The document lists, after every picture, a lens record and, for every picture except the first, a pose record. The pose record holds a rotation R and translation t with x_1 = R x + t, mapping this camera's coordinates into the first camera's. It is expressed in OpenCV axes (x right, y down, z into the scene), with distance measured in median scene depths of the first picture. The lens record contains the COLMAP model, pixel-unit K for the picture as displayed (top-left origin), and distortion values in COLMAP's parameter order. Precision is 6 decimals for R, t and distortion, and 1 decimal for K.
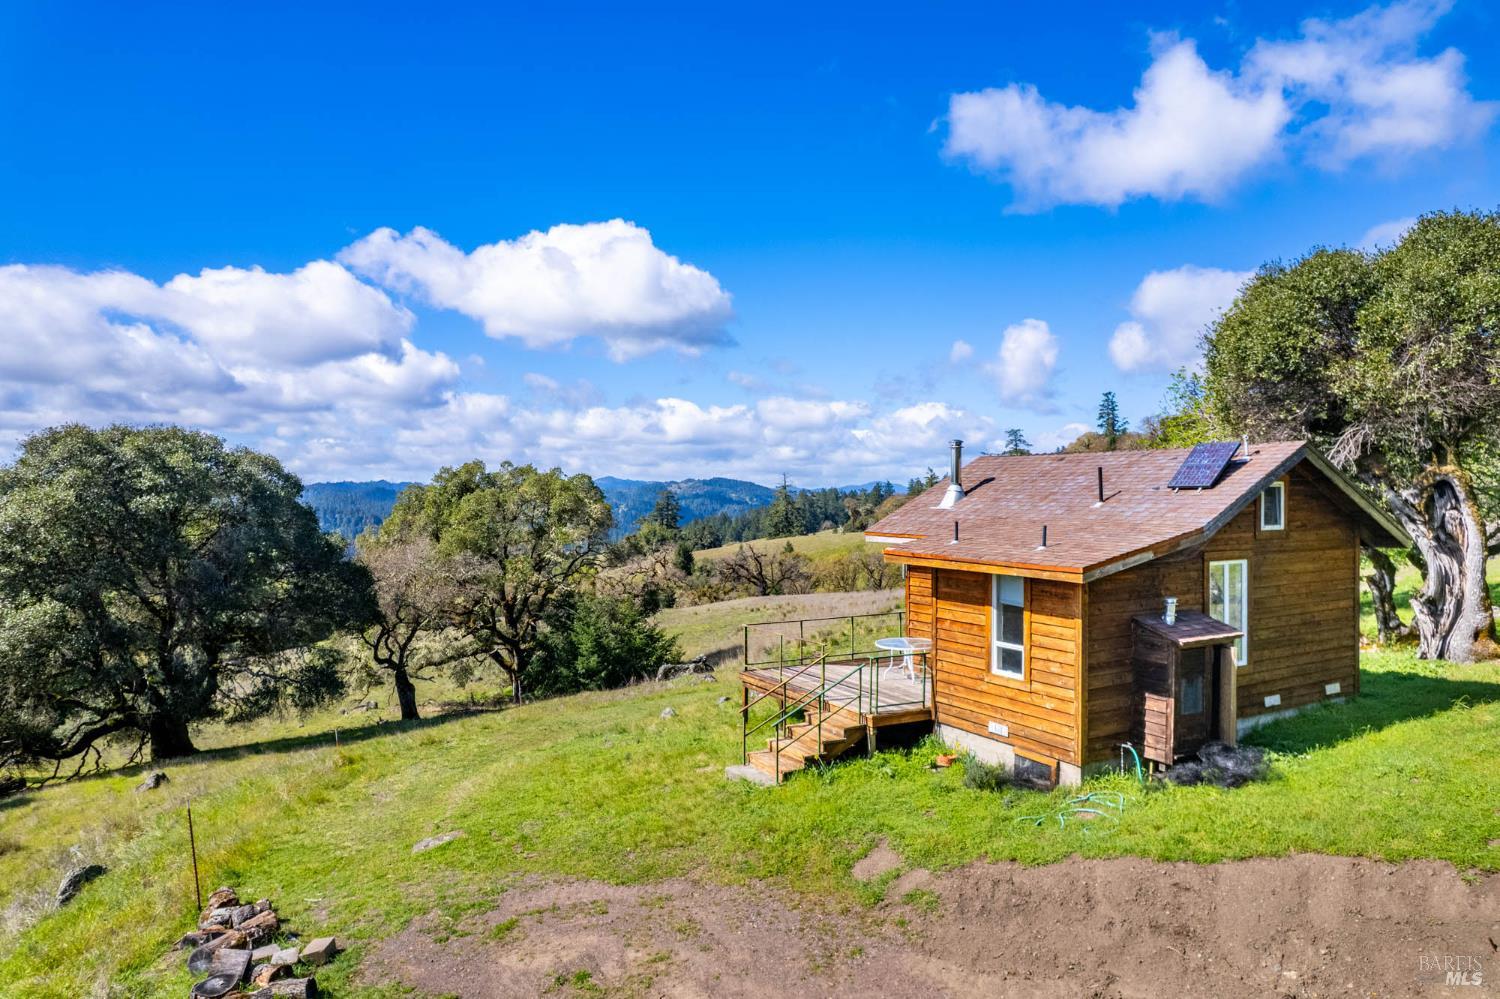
lens RADIAL K [[959.1, 0, 748.7], [0, 959.1, 489.0], [0, 0, 1]] dist [-0.066187, 0.049290]
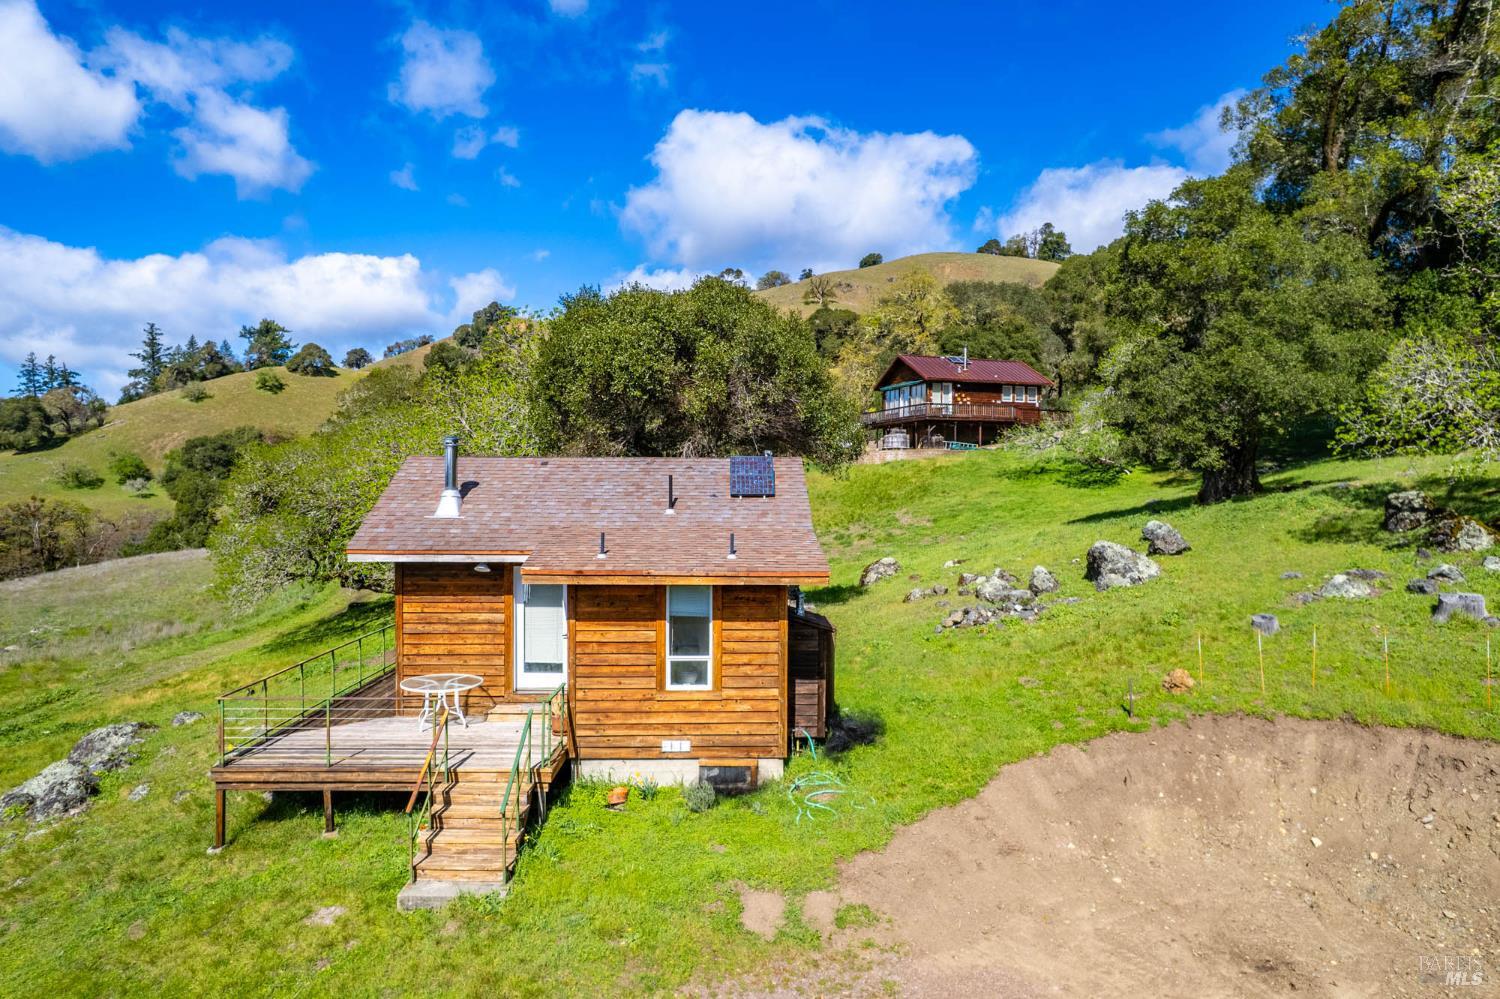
lens RADIAL K [[959.1, 0, 748.7], [0, 959.1, 489.0], [0, 0, 1]] dist [-0.066187, 0.049290]
pose [[0.465682, 0.000281, 0.884952, -0.144910], [-0.004998, 0.999985, 0.002313, -0.002782], [-0.884938, -0.005501, 0.465677, 0.126192]]
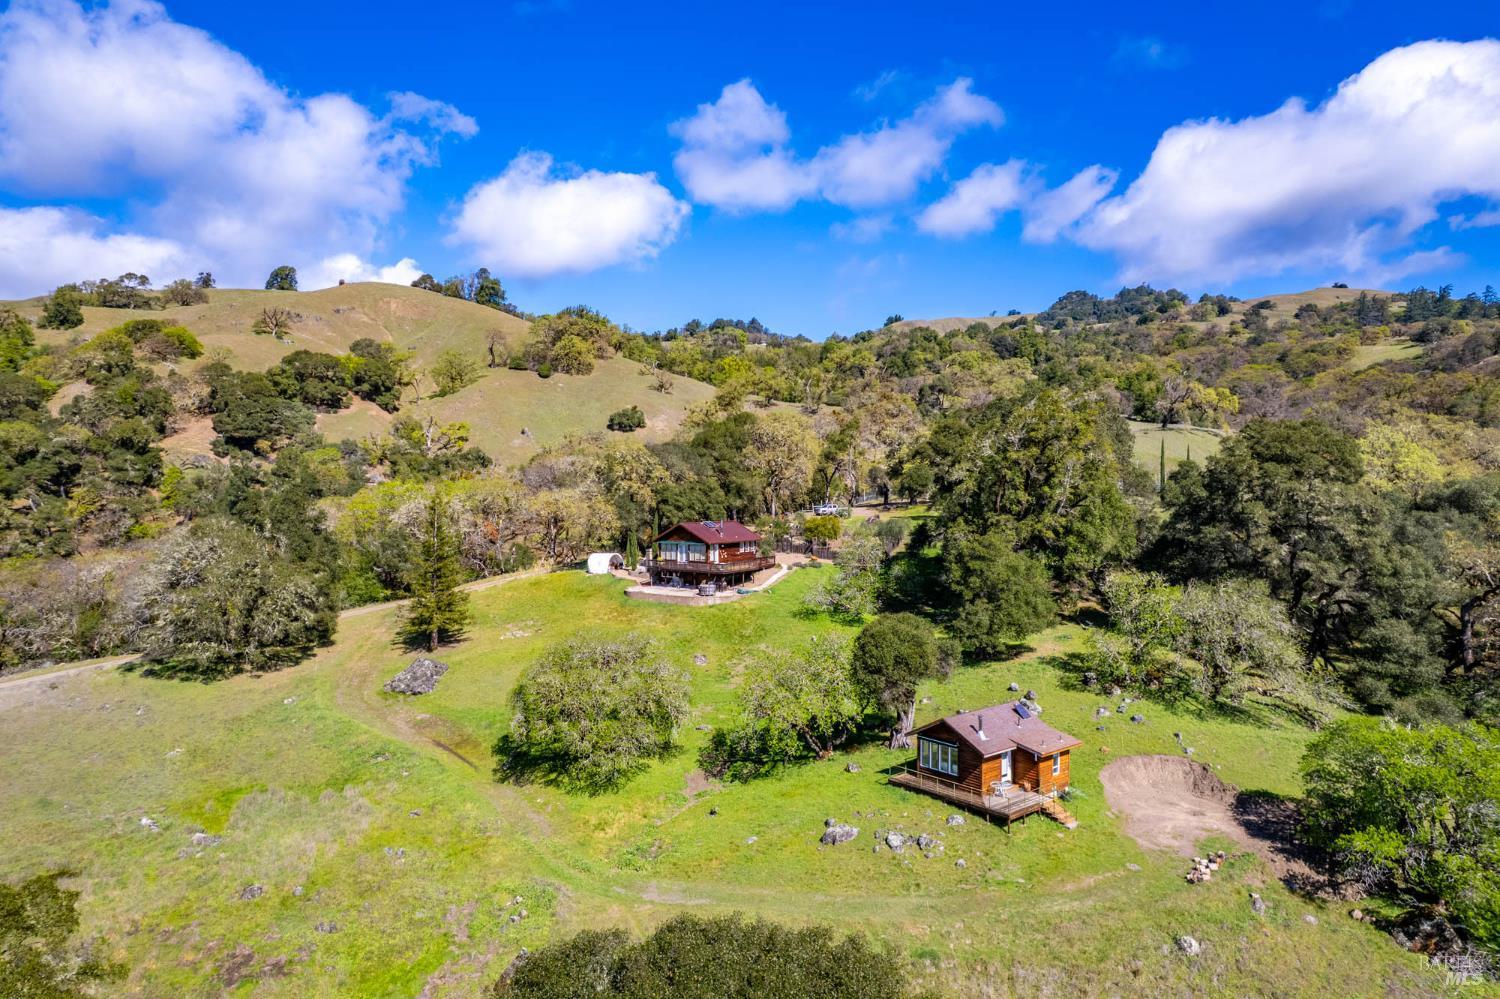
lens RADIAL K [[959.1, 0, 748.7], [0, 959.1, 489.0], [0, 0, 1]] dist [-0.066187, 0.049290]
pose [[-0.158856, 0.003581, 0.987295, -0.904864], [0.001965, 0.999993, -0.003311, -0.259397], [-0.987300, 0.001414, -0.158862, 0.755012]]
